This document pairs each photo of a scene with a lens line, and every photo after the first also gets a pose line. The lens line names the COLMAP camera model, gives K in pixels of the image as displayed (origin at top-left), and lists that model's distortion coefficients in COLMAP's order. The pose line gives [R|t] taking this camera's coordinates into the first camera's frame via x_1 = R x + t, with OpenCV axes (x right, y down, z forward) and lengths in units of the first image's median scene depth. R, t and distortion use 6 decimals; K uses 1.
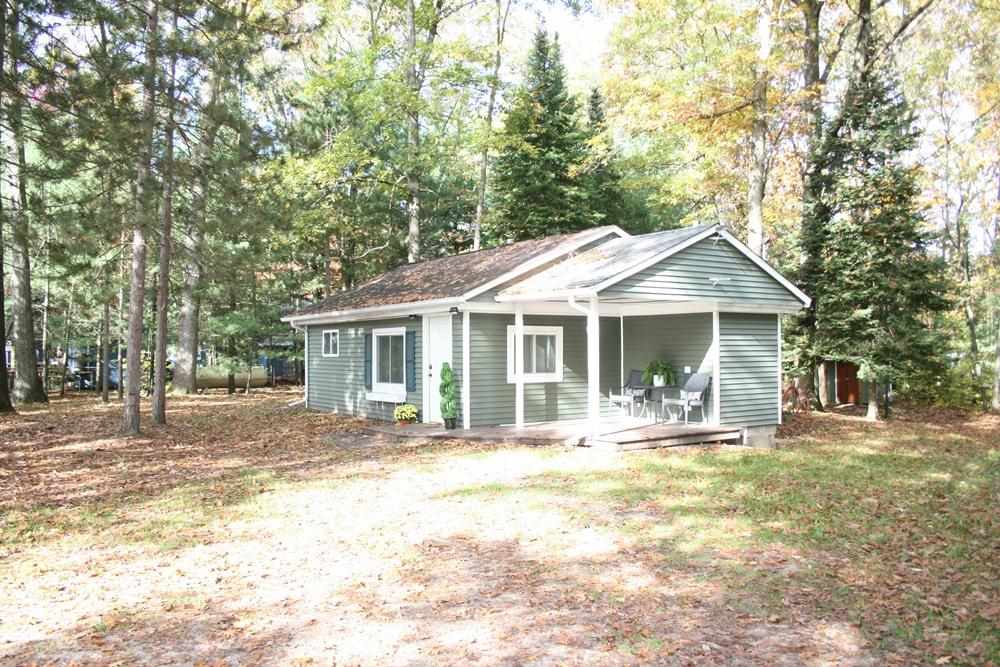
lens RADIAL K [[851.3, 0, 500.0], [0, 851.3, 333.5], [0, 0, 1]] dist [-0.057616, -0.000025]
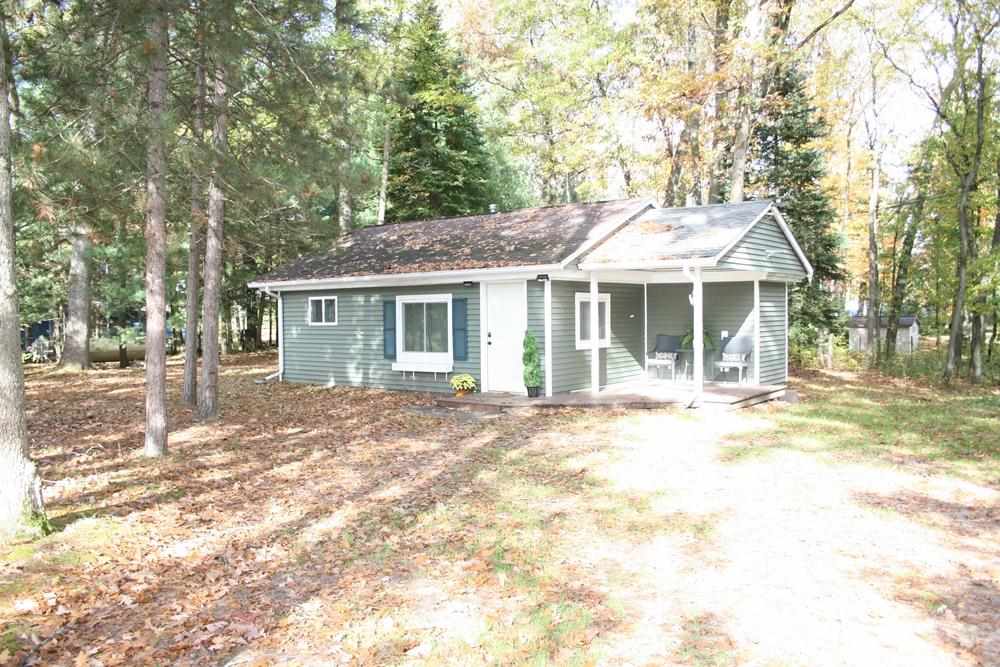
lens RADIAL K [[851.3, 0, 500.0], [0, 851.3, 333.5], [0, 0, 1]] dist [-0.057616, -0.000025]
pose [[0.948524, -0.014688, 0.316365, -0.360541], [0.001080, 0.999068, 0.043146, -0.004450], [-0.316703, -0.040583, 0.947656, 0.063027]]
